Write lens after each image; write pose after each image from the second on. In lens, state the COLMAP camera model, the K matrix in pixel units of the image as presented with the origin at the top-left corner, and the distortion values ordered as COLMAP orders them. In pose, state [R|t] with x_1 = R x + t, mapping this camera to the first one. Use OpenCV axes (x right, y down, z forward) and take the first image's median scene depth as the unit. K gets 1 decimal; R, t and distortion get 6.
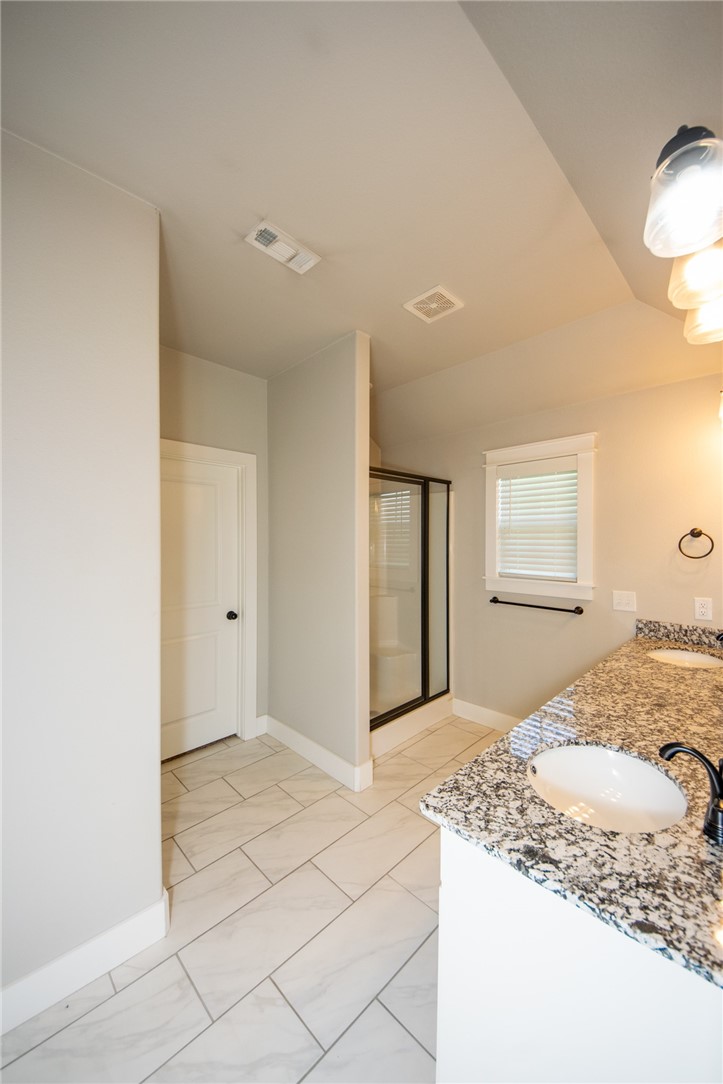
lens RADIAL K [[397.2, 0, 361.5], [0, 397.2, 542.0], [0, 0, 1]] dist [0.023482, -0.015846]
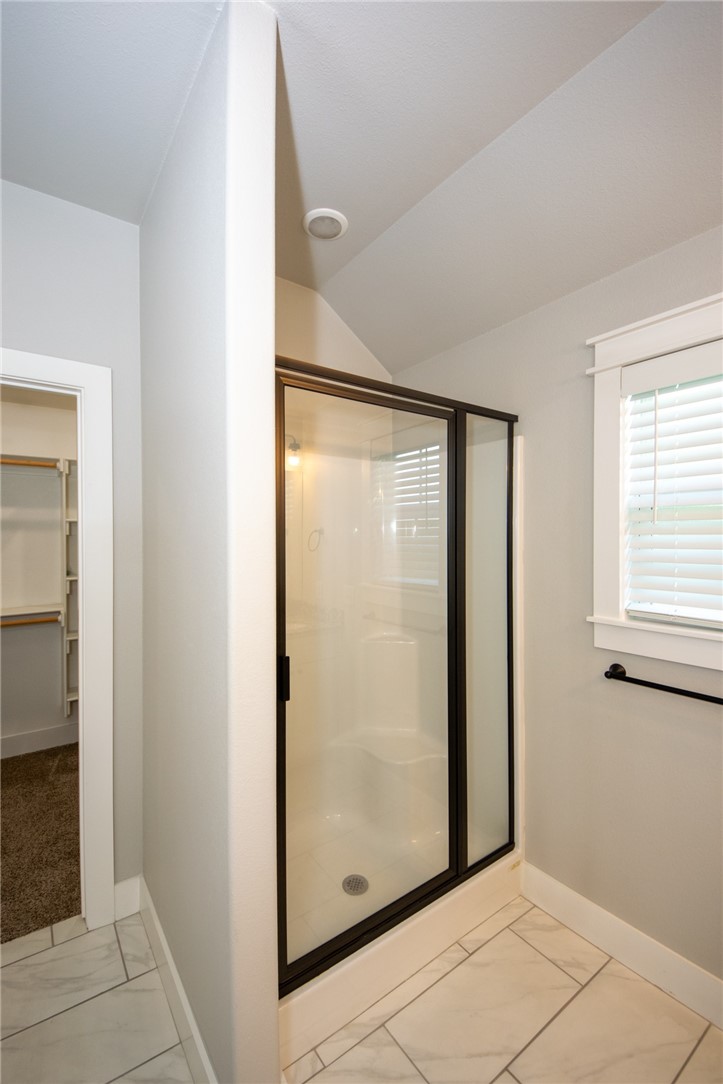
lens RADIAL K [[446.3, 0, 363.1], [0, 446.3, 540.5], [0, 0, 1]] dist [0.051055, -0.041686]
pose [[0.987101, 0.003793, -0.160053, 0.178115], [-0.005267, 0.999948, -0.008787, 0.008476], [0.160011, 0.009517, 0.987069, 0.594878]]
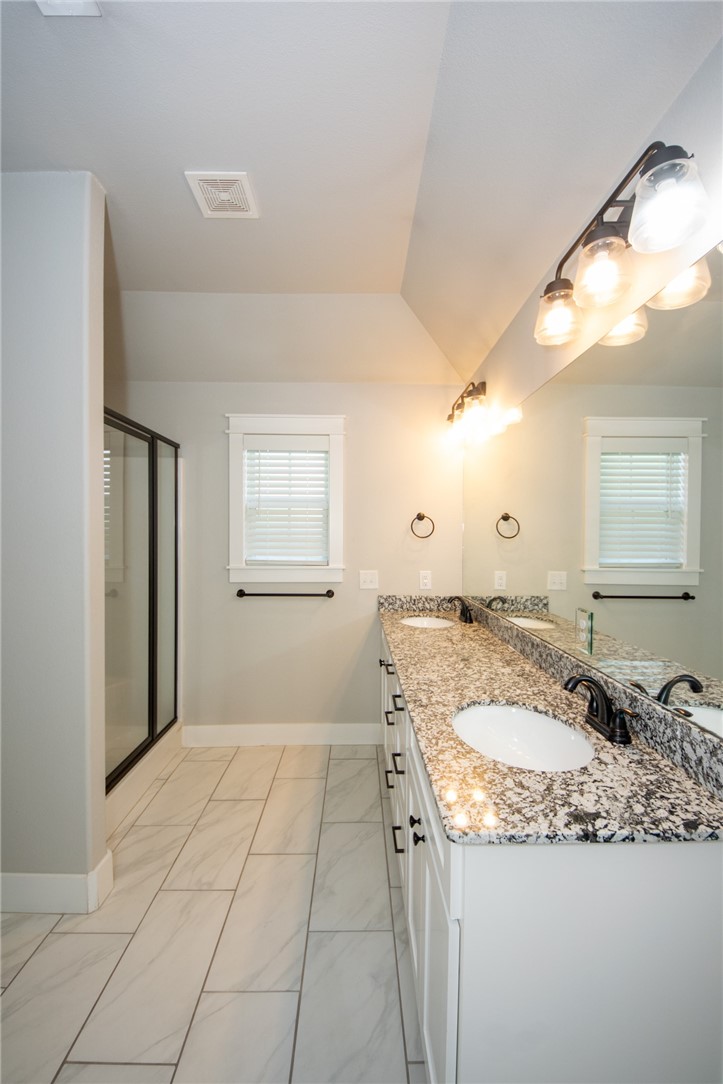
lens RADIAL K [[446.3, 0, 363.1], [0, 446.3, 540.5], [0, 0, 1]] dist [0.051055, -0.041686]
pose [[0.693883, -0.007089, 0.720053, -0.218790], [0.003022, 0.999971, 0.006932, 0.037629], [-0.720082, -0.002634, 0.693884, 0.200861]]
